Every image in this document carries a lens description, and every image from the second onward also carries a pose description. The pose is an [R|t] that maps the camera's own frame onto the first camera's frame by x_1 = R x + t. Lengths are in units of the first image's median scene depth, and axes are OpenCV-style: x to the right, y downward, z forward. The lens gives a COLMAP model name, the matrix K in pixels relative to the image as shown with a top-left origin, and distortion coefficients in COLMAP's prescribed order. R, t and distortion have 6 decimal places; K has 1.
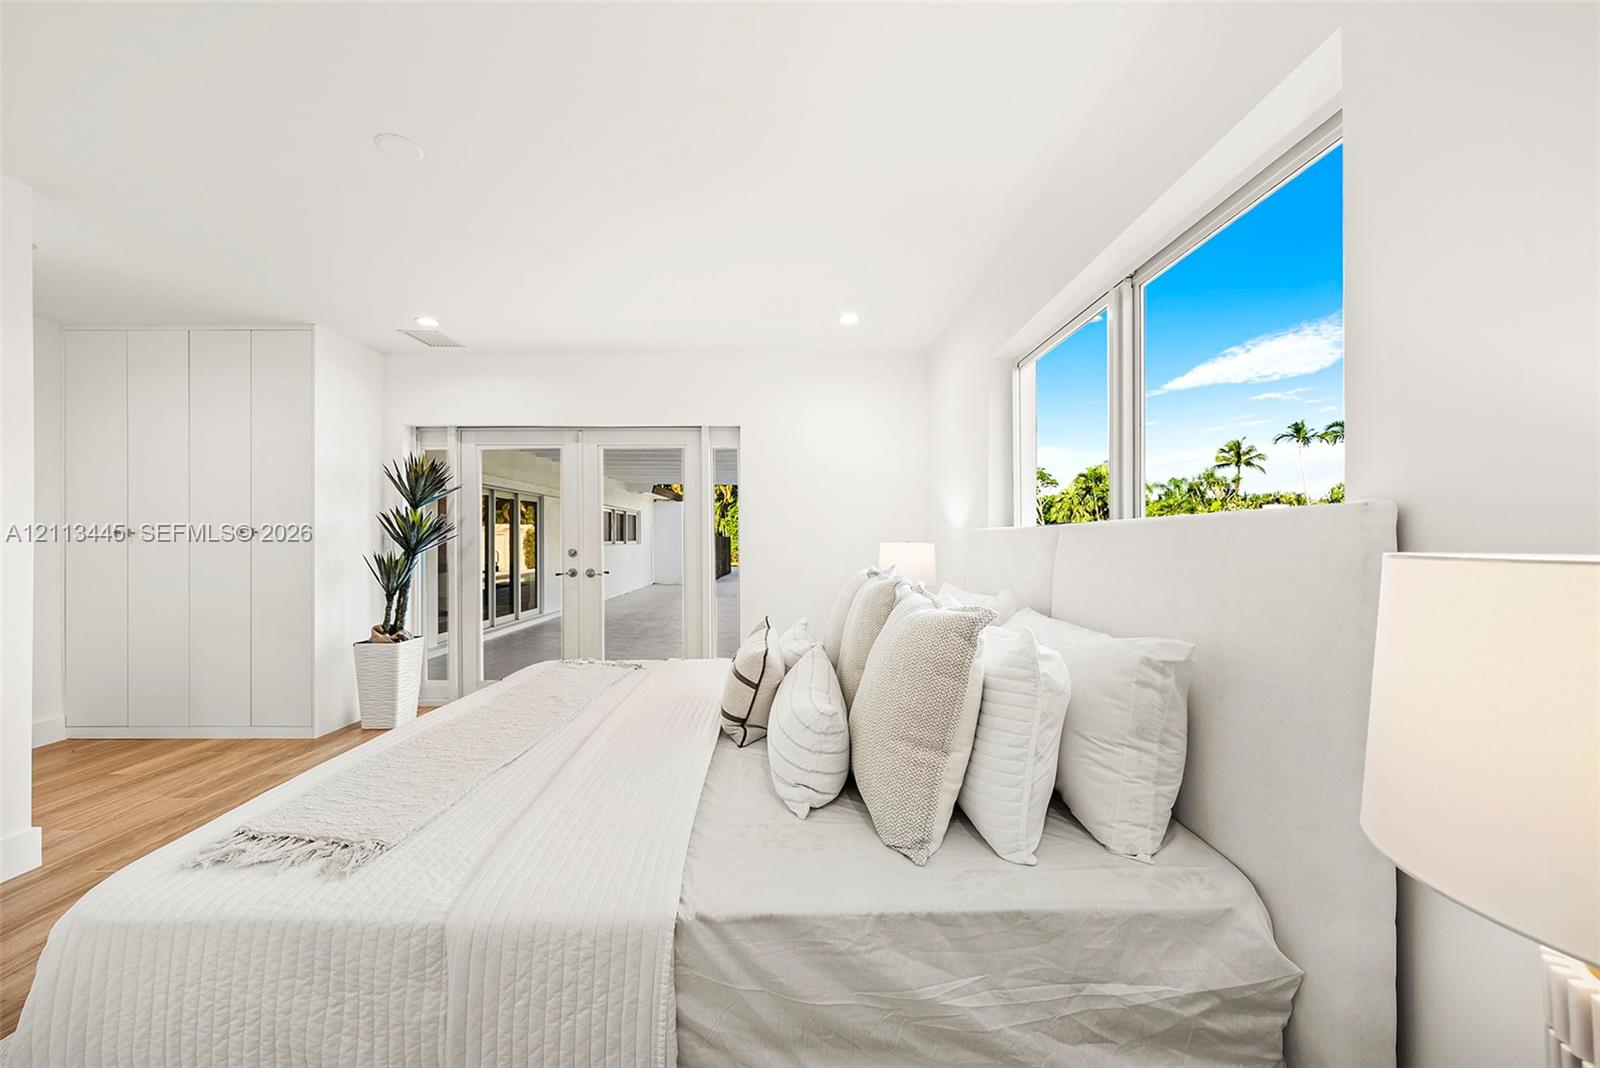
lens RADIAL K [[600.3, 0, 795.2], [0, 600.3, 540.5], [0, 0, 1]] dist [-0.001097, -0.000615]
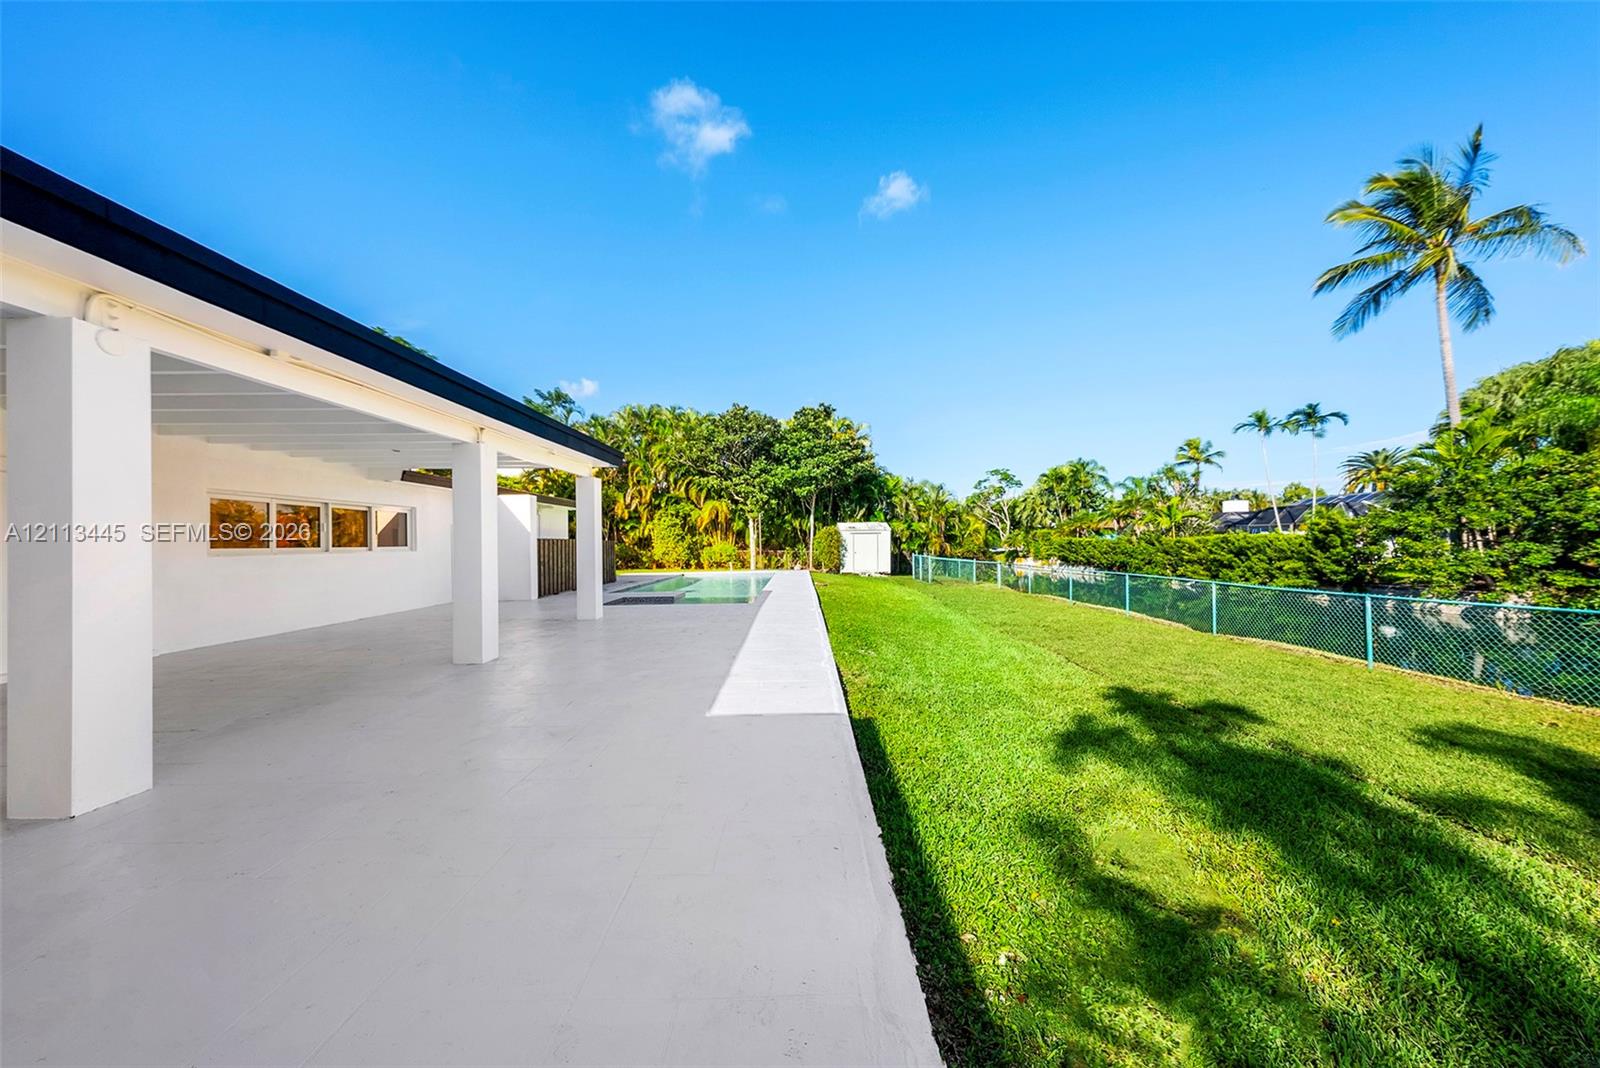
lens RADIAL K [[561.9, 0, 787.3], [0, 561.9, 534.4], [0, 0, 1]] dist [-0.000609, 0.000327]
pose [[0.999869, -0.015769, 0.003577, 0.224272], [0.015829, 0.999724, -0.017373, 0.004886], [-0.003302, 0.017428, 0.999843, 0.307249]]
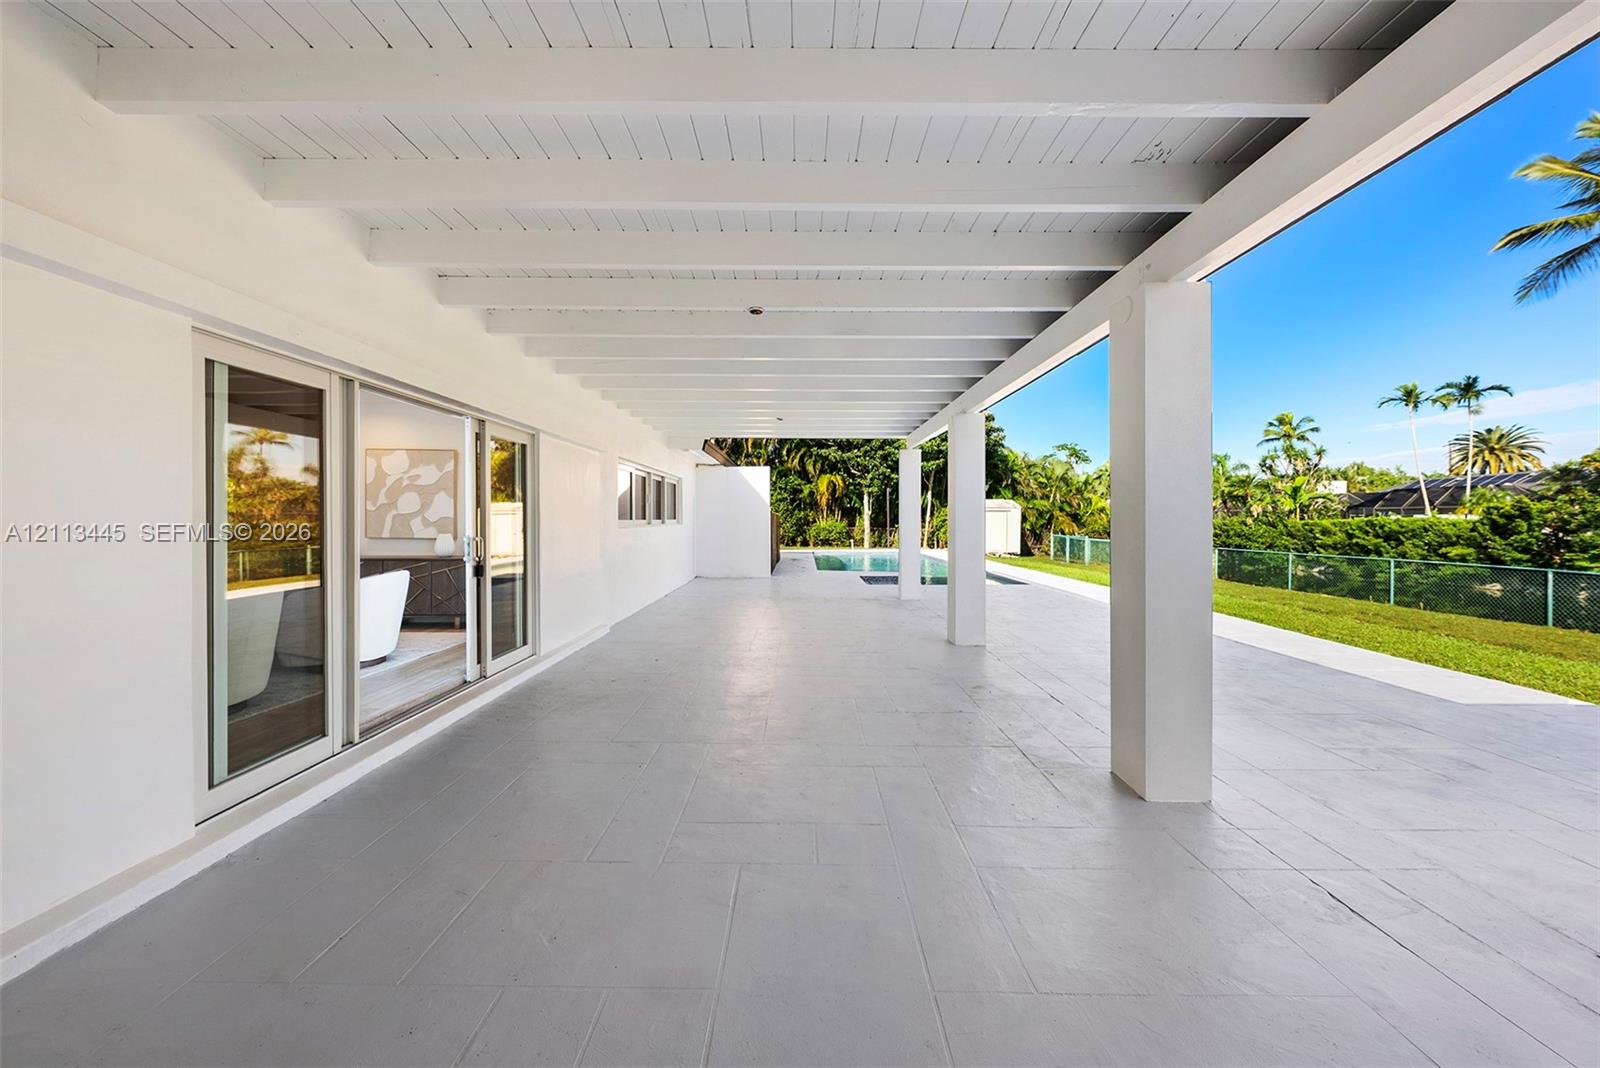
lens RADIAL K [[600.3, 0, 798.0], [0, 600.3, 521.3], [0, 0, 1]] dist [-0.001097, -0.000615]
pose [[0.999942, -0.002011, -0.010554, -0.118808], [0.002016, 0.999998, 0.000434, 0.002886], [0.010553, -0.000455, 0.999944, 0.302700]]
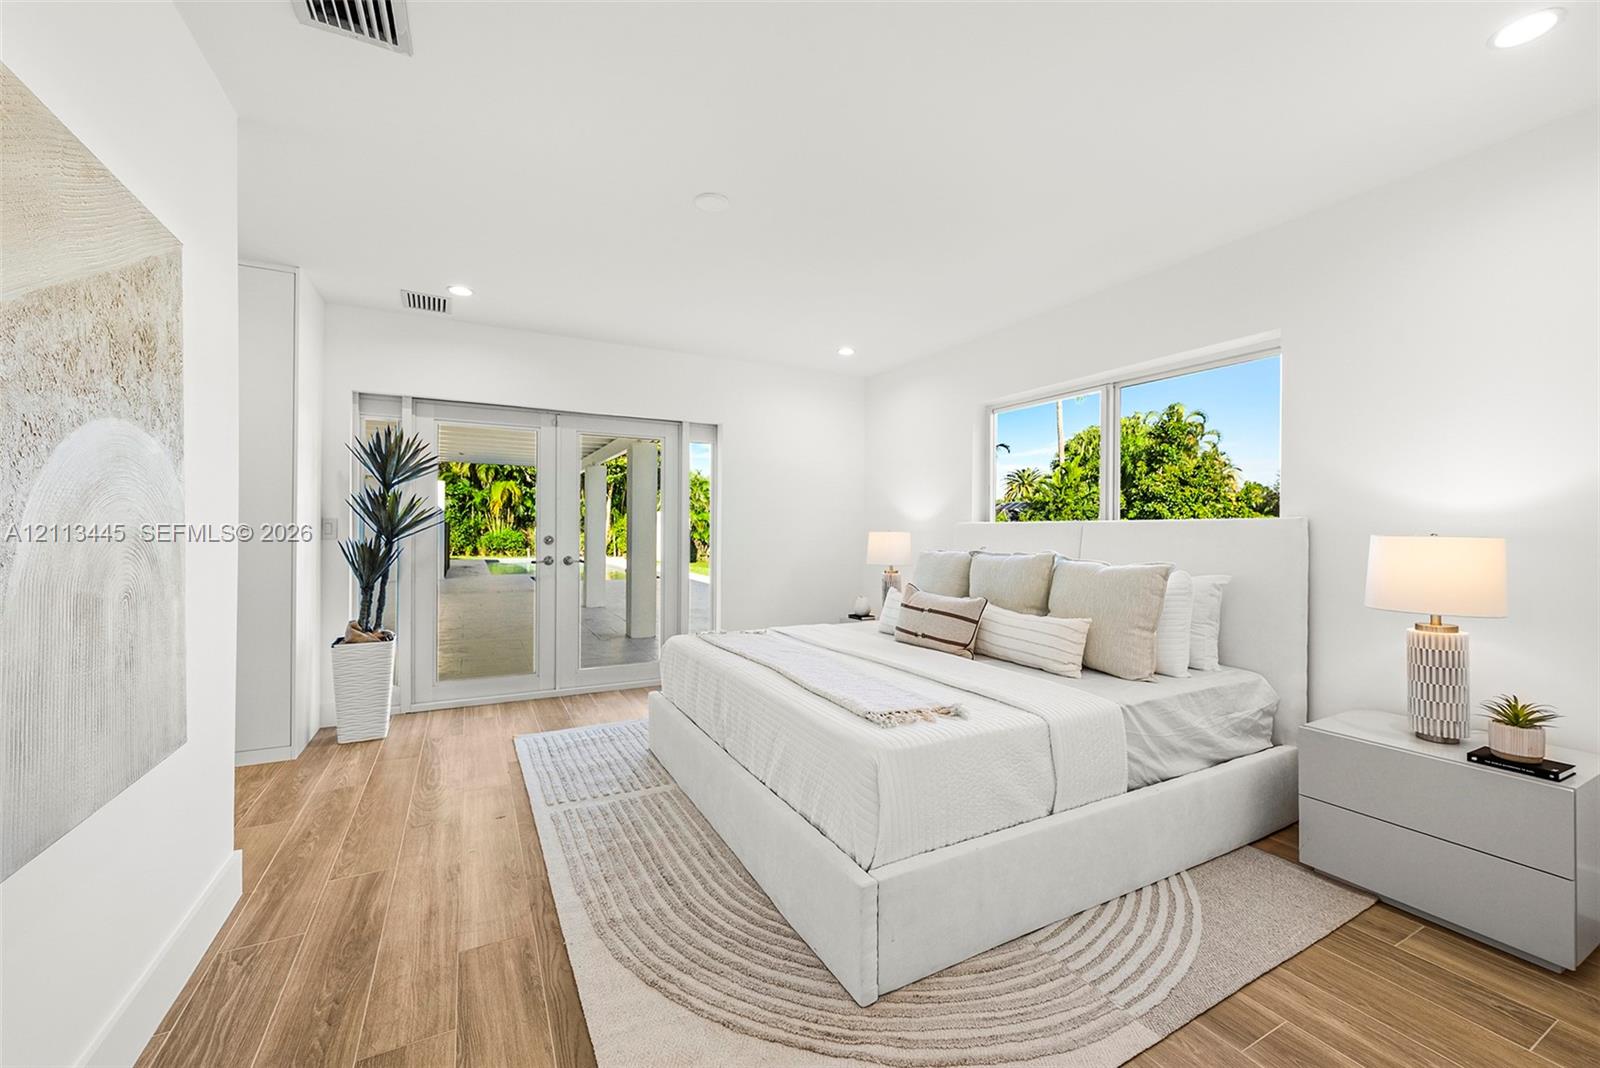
lens RADIAL K [[636.8, 0, 805.2], [0, 636.8, 530.0], [0, 0, 1]] dist [0.000670, -0.000207]
pose [[0.884113, 0.008960, 0.467187, -0.137855], [-0.008990, 0.999957, -0.002167, 0.000878], [-0.467186, -0.002284, 0.884156, -0.029372]]
